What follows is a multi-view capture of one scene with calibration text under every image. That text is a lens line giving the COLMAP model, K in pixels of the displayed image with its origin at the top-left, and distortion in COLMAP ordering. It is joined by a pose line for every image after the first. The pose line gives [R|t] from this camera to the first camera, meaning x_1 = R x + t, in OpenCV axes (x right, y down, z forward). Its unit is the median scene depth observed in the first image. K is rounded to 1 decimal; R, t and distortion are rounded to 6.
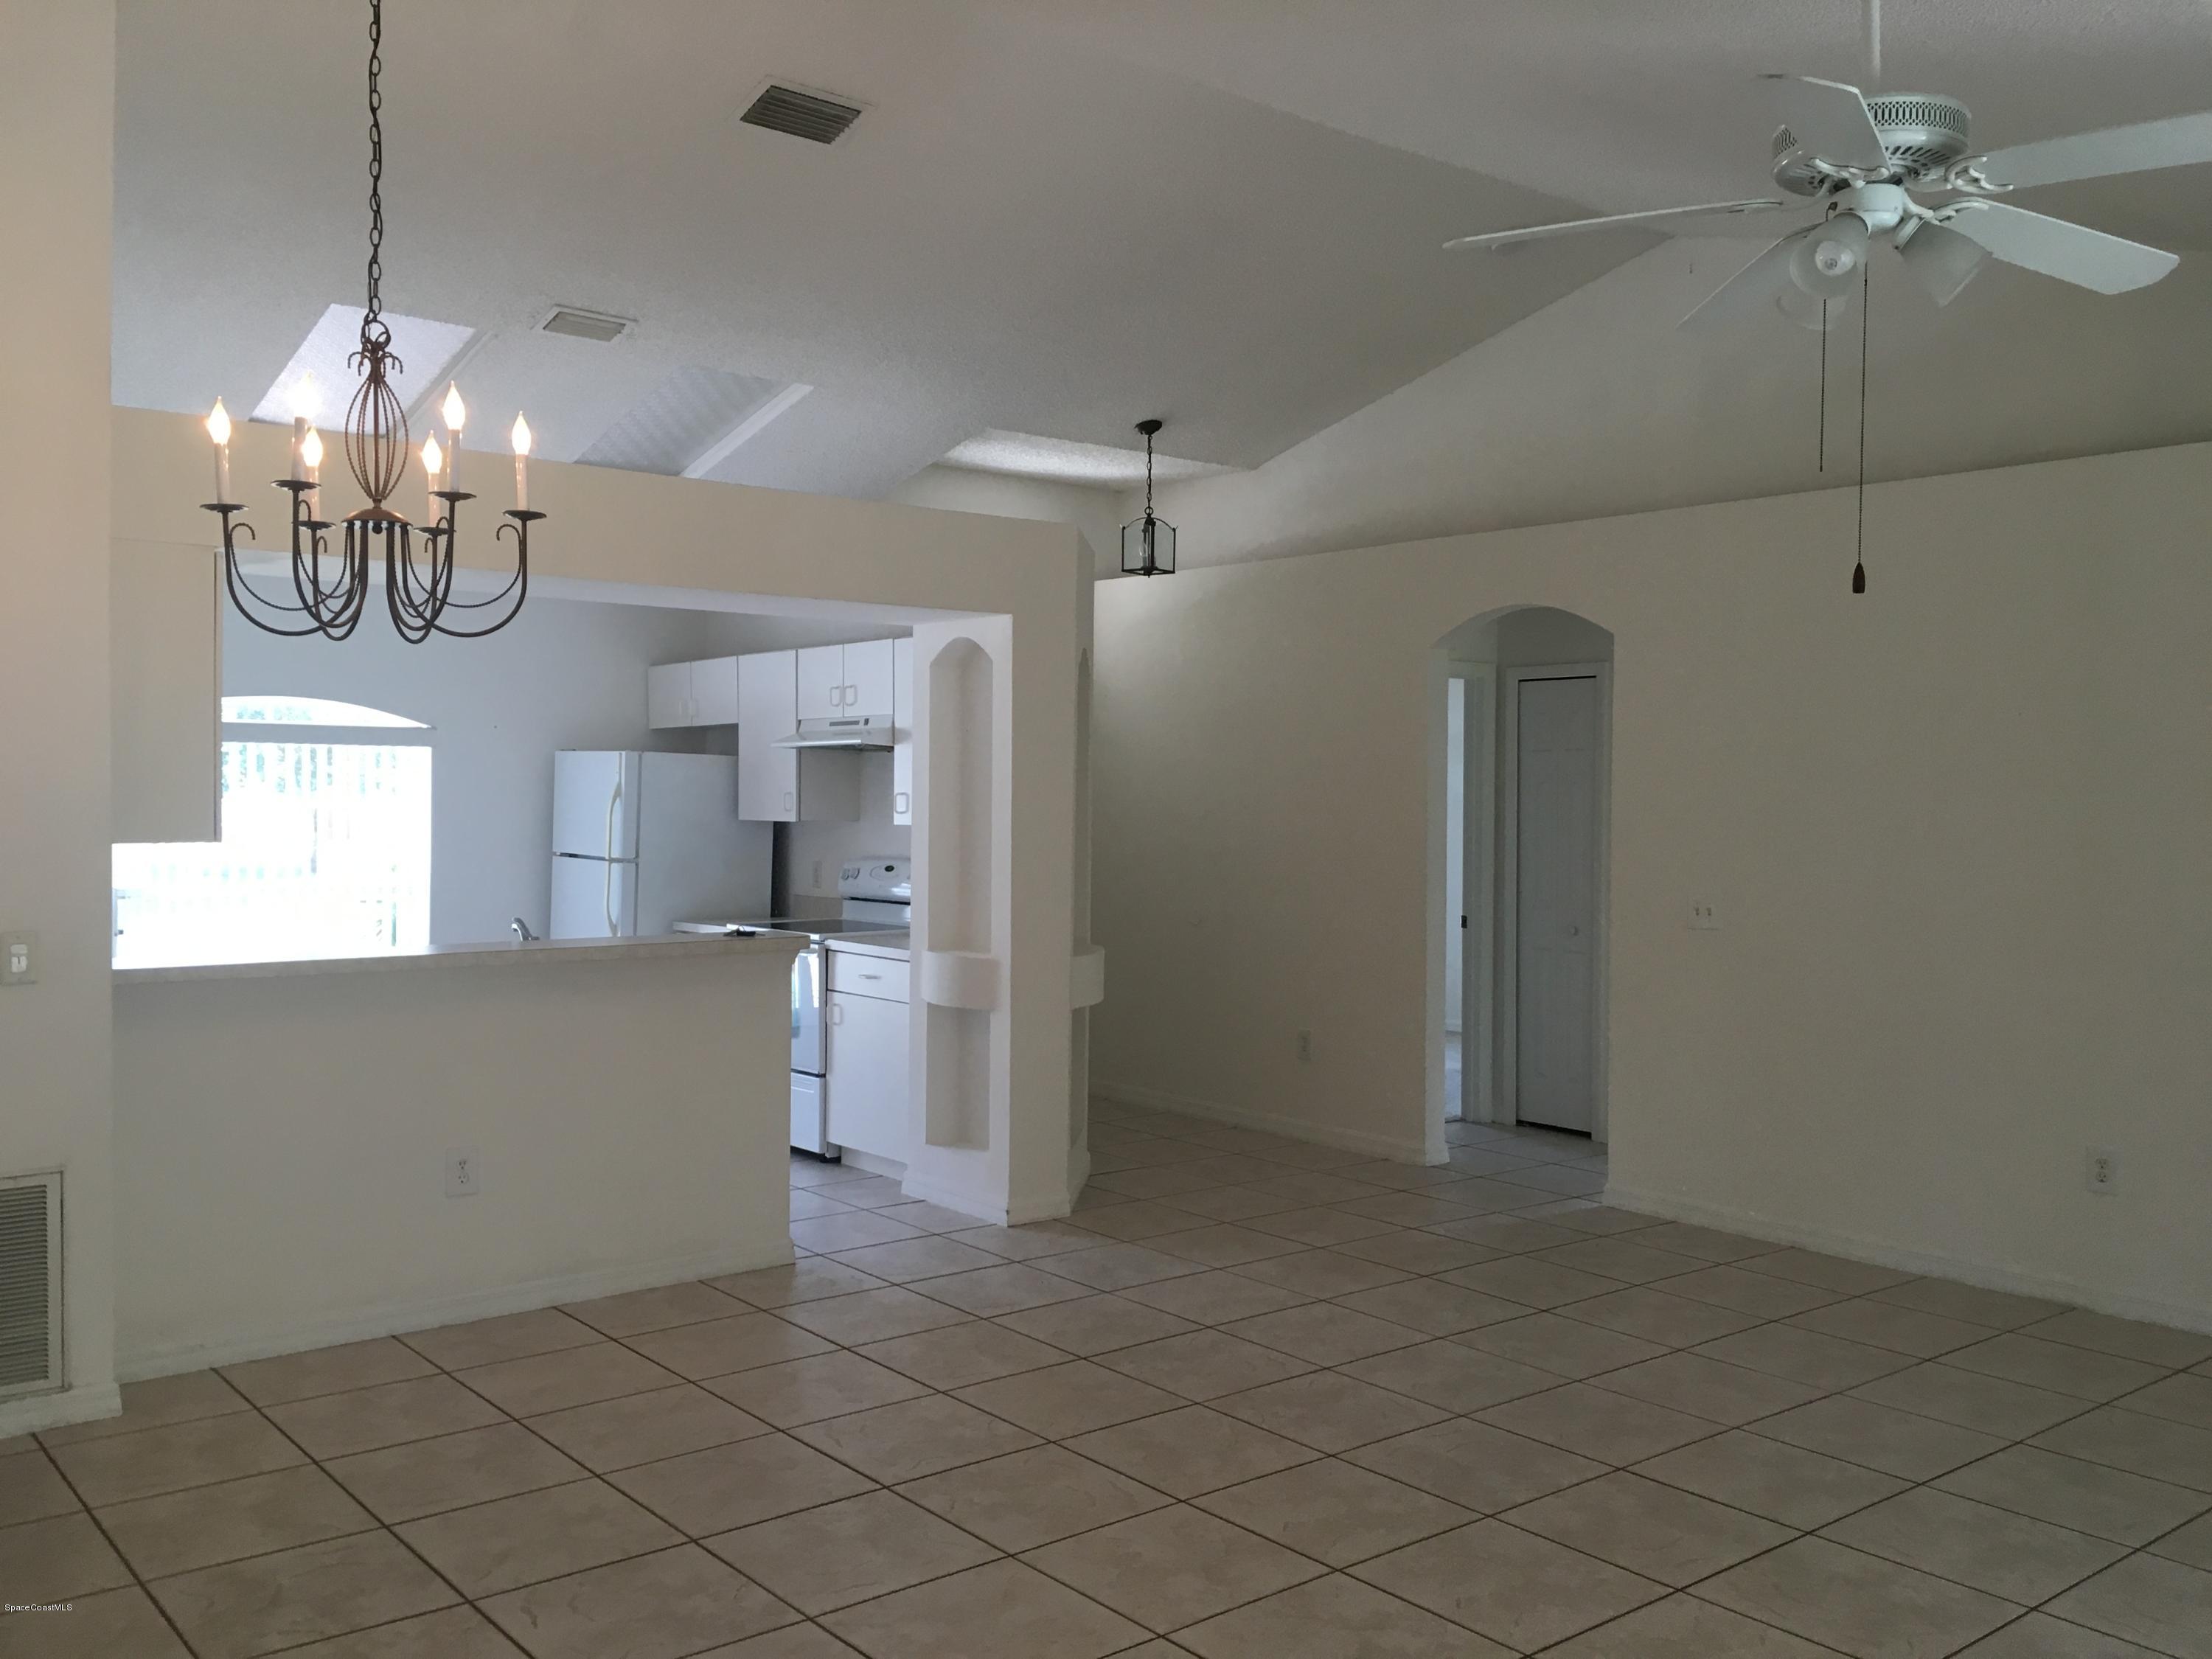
lens RADIAL K [[1868.7, 0, 1101.1], [0, 1868.7, 830.6], [0, 0, 1]] dist [0.084408, -0.115606]
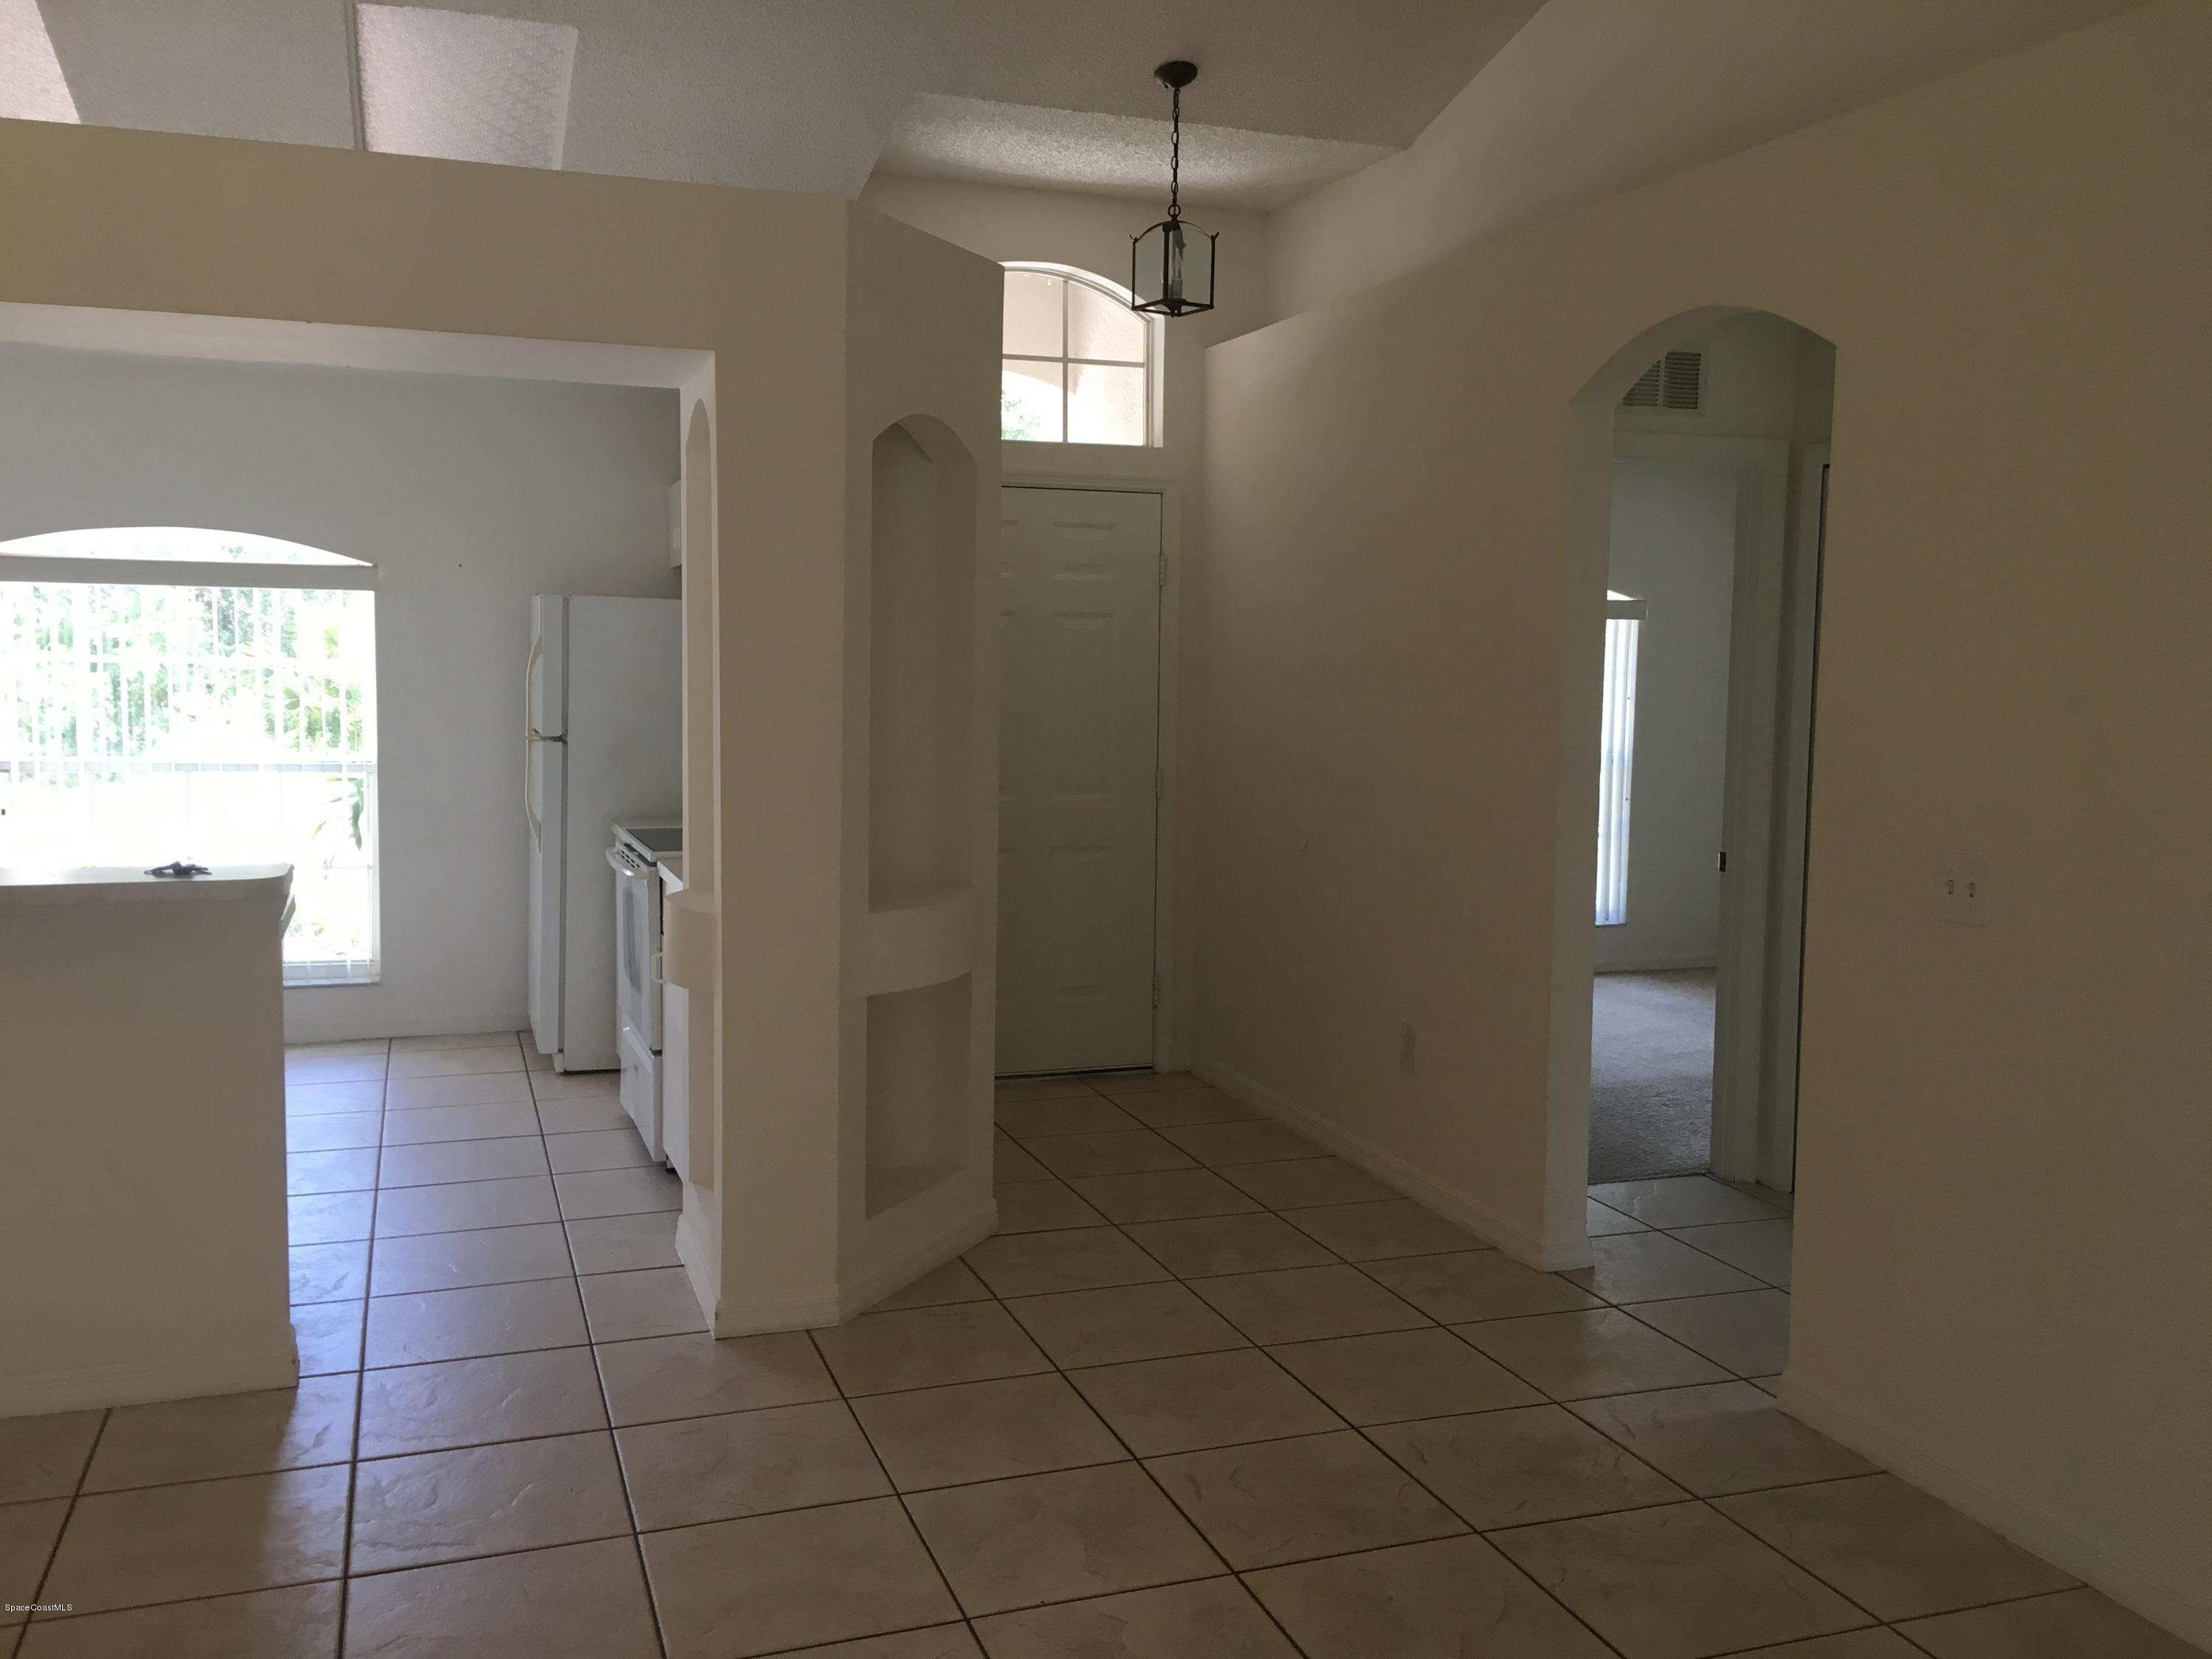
lens RADIAL K [[1868.7, 0, 1101.1], [0, 1868.7, 830.6], [0, 0, 1]] dist [0.084408, -0.115606]
pose [[0.943440, 0.034637, -0.329729, 0.242999], [-0.010887, 0.997228, 0.073604, -0.006124], [0.331364, -0.065851, 0.941202, 0.405607]]
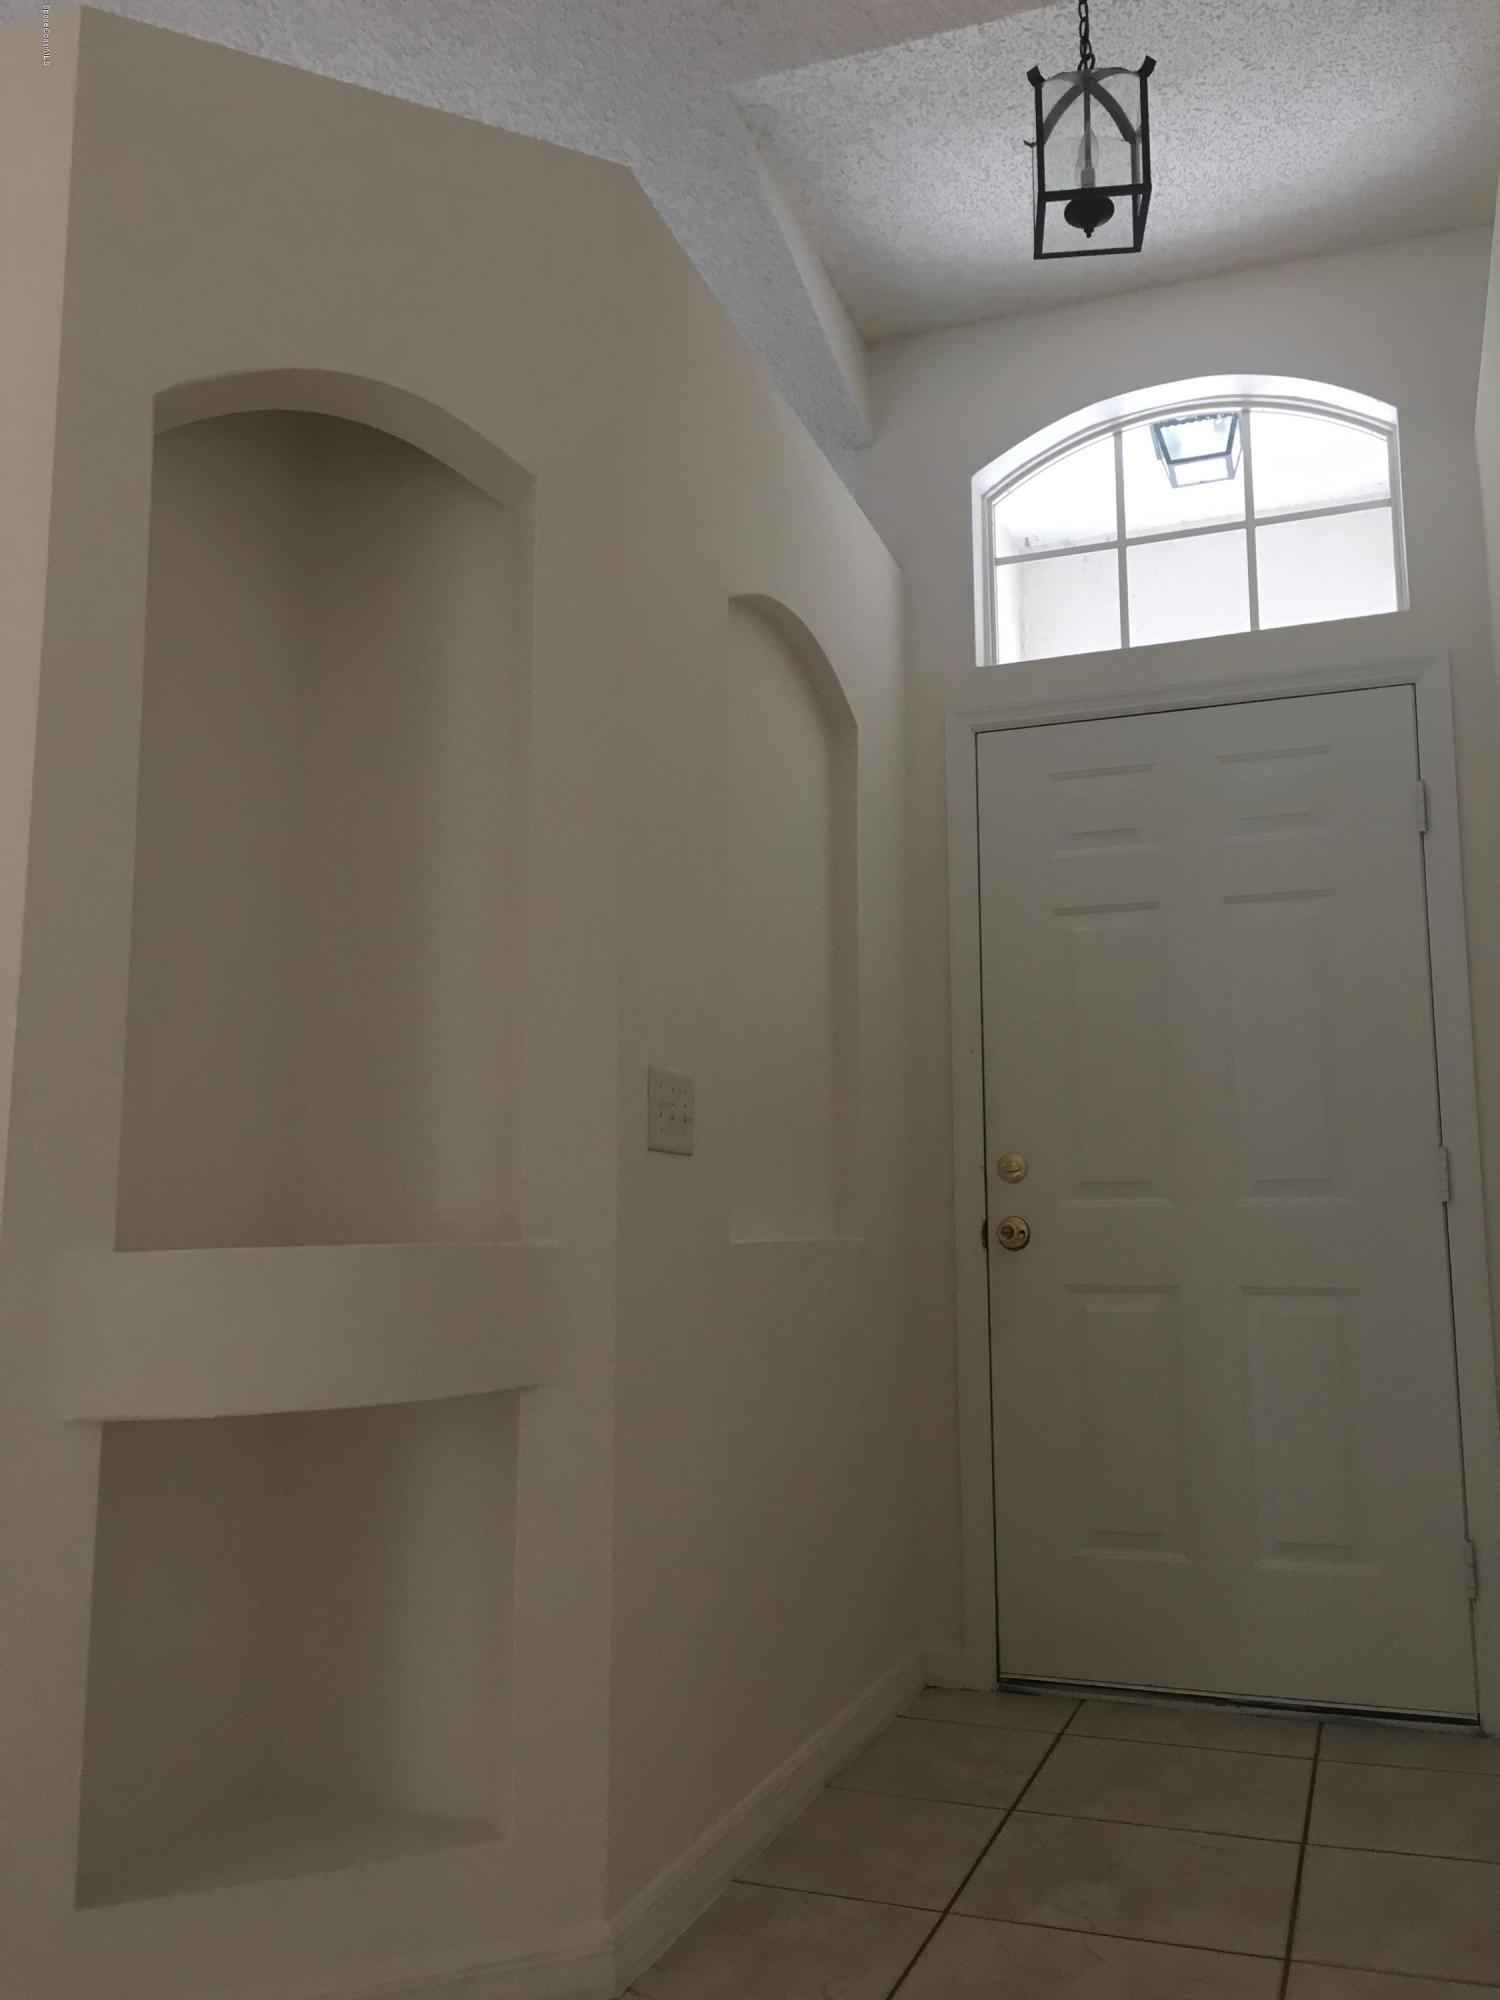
lens RADIAL K [[1689.6, 0, 750.0], [0, 1689.6, 1000.0], [0, 0, 1]] dist [0.084408, -0.115606]
pose [[0.506767, -0.133637, -0.851662, 0.273554], [-0.007144, 0.987227, -0.159160, 0.064785], [0.862053, 0.086742, 0.499340, 0.871659]]
